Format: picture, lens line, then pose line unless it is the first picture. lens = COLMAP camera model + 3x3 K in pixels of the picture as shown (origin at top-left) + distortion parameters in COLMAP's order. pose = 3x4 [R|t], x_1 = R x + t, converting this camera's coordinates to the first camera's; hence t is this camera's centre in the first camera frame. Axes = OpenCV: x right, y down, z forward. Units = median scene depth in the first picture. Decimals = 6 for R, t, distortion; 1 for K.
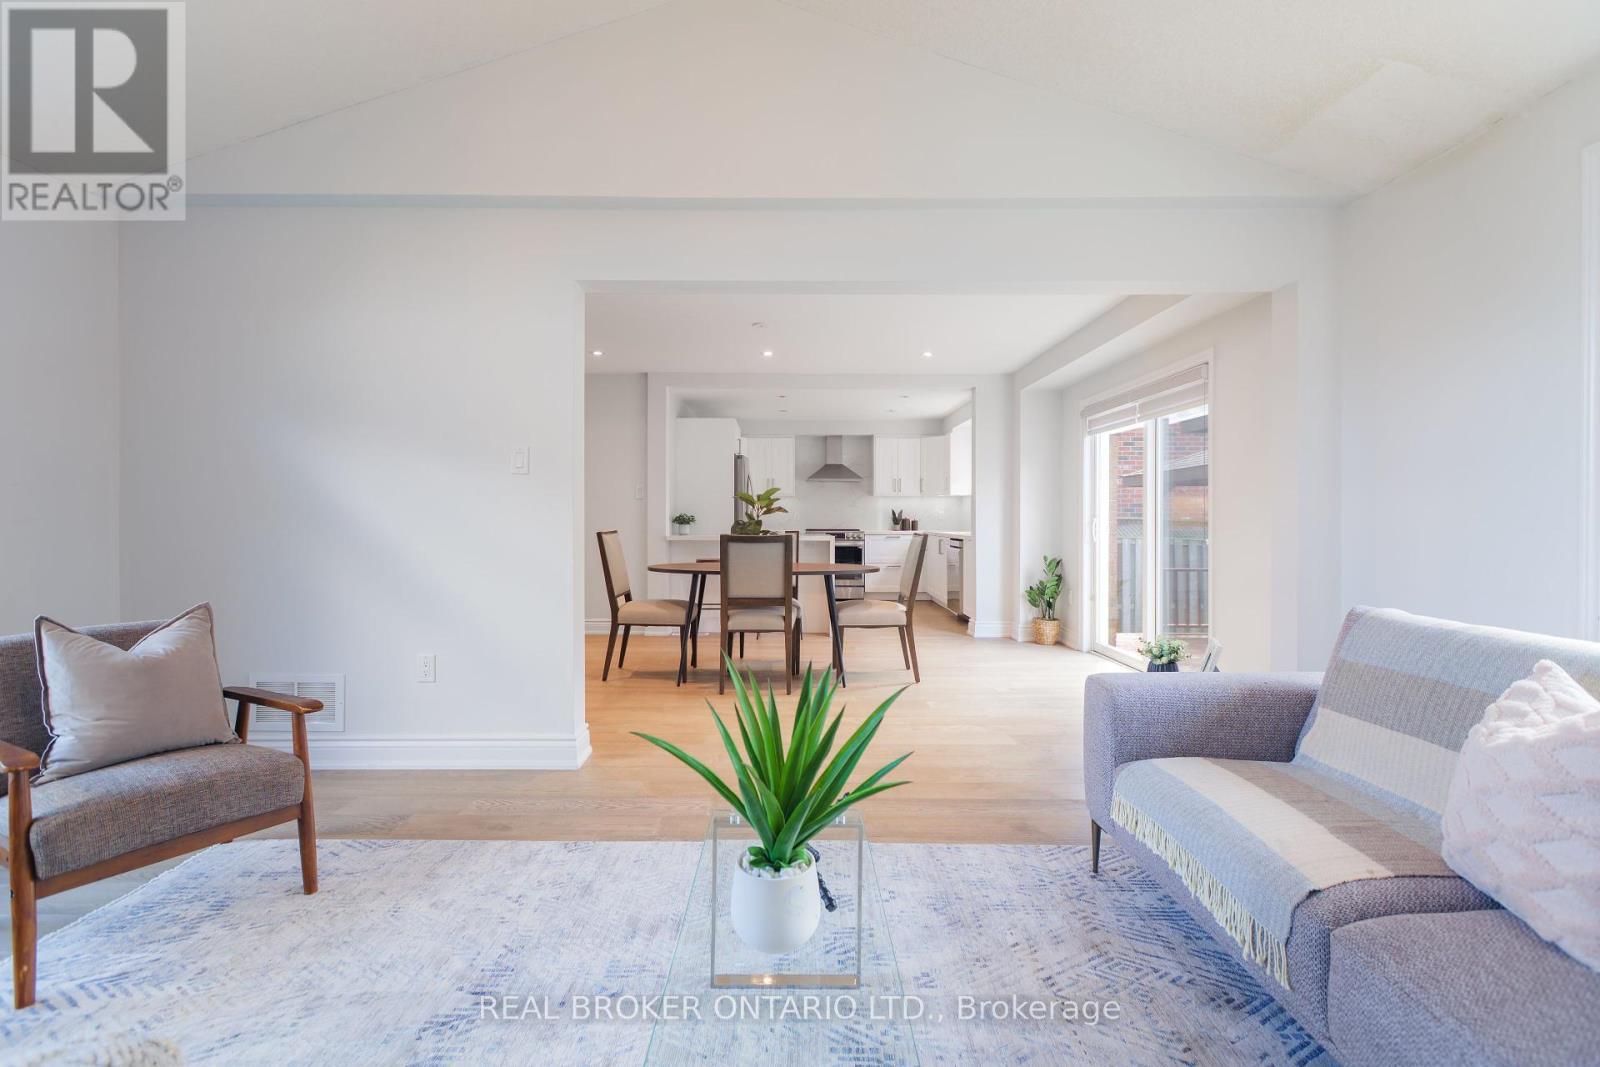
lens RADIAL K [[722.2, 0, 798.8], [0, 722.2, 531.3], [0, 0, 1]] dist [0.000874, 0.000085]
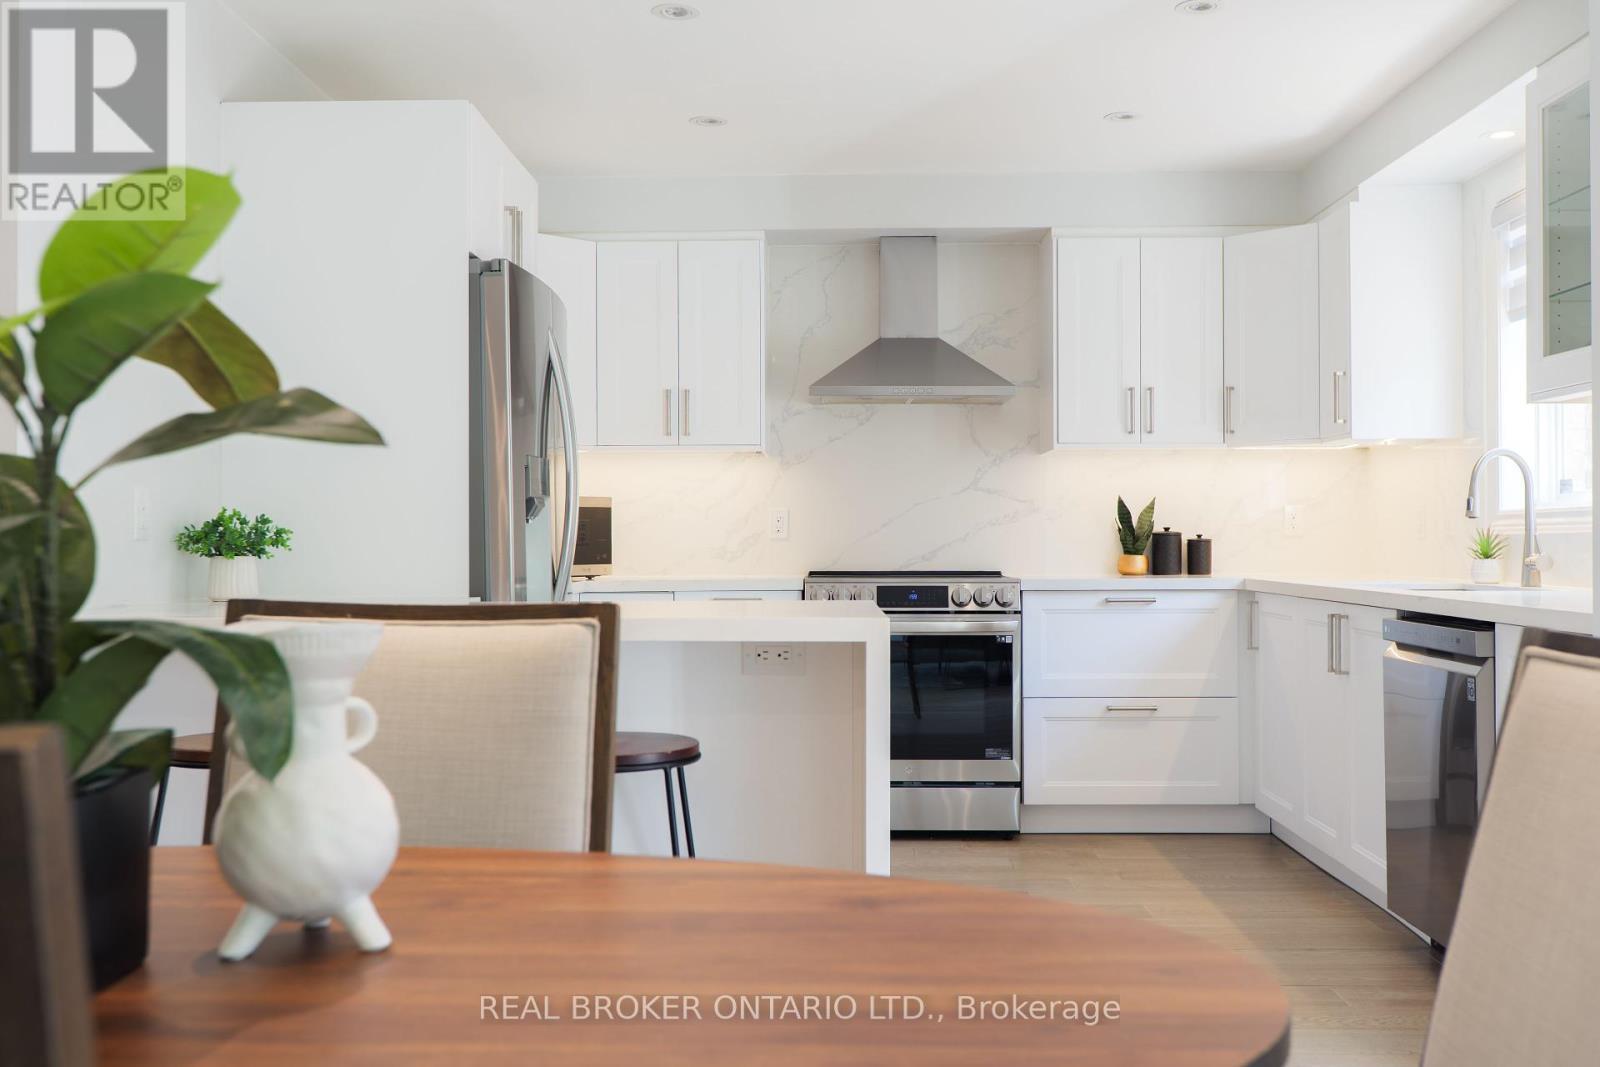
lens RADIAL K [[1583.8, 0, 807.4], [0, 1583.8, 531.8], [0, 0, 1]] dist [-0.026511, 0.000000]
pose [[0.999660, -0.003451, -0.025846, 0.026861], [0.002876, 0.999748, -0.022256, -0.004796], [0.025917, 0.022174, 0.999418, 0.411103]]
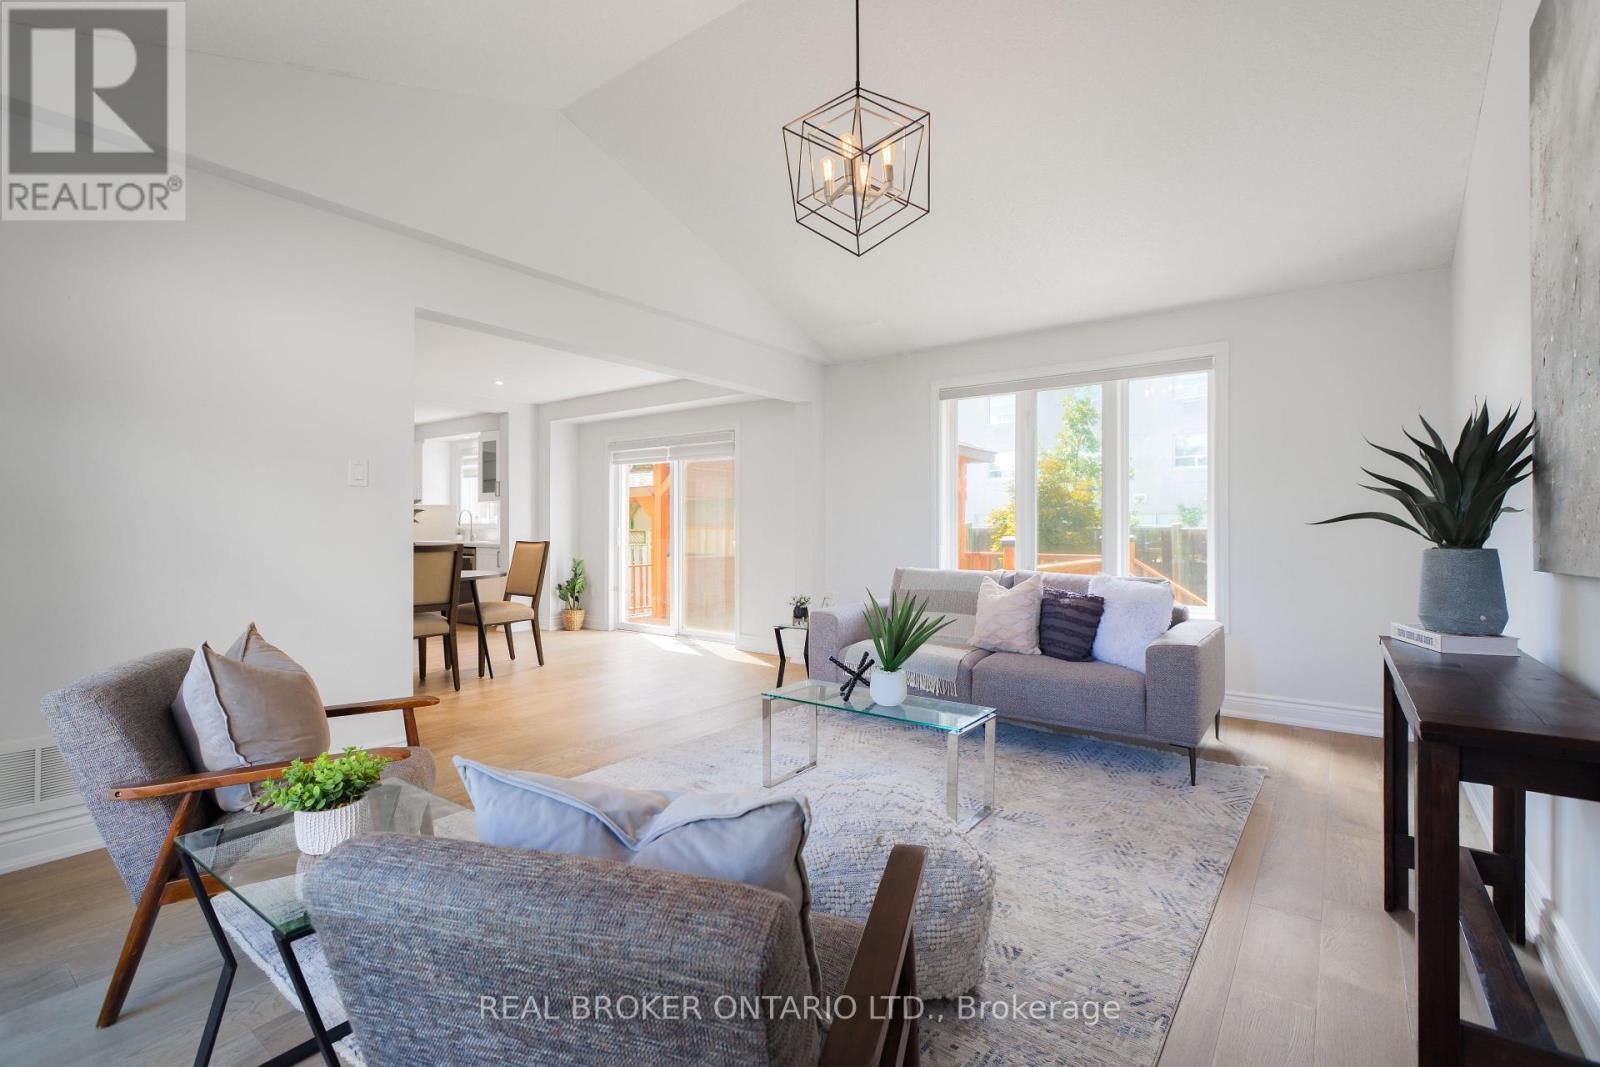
lens RADIAL K [[722.2, 0, 788.8], [0, 722.2, 527.9], [0, 0, 1]] dist [0.000874, 0.000085]
pose [[0.609768, -0.002811, 0.792575, -0.273671], [0.015101, 0.999853, -0.008072, -0.001456], [-0.792436, 0.016891, 0.609721, -0.029283]]
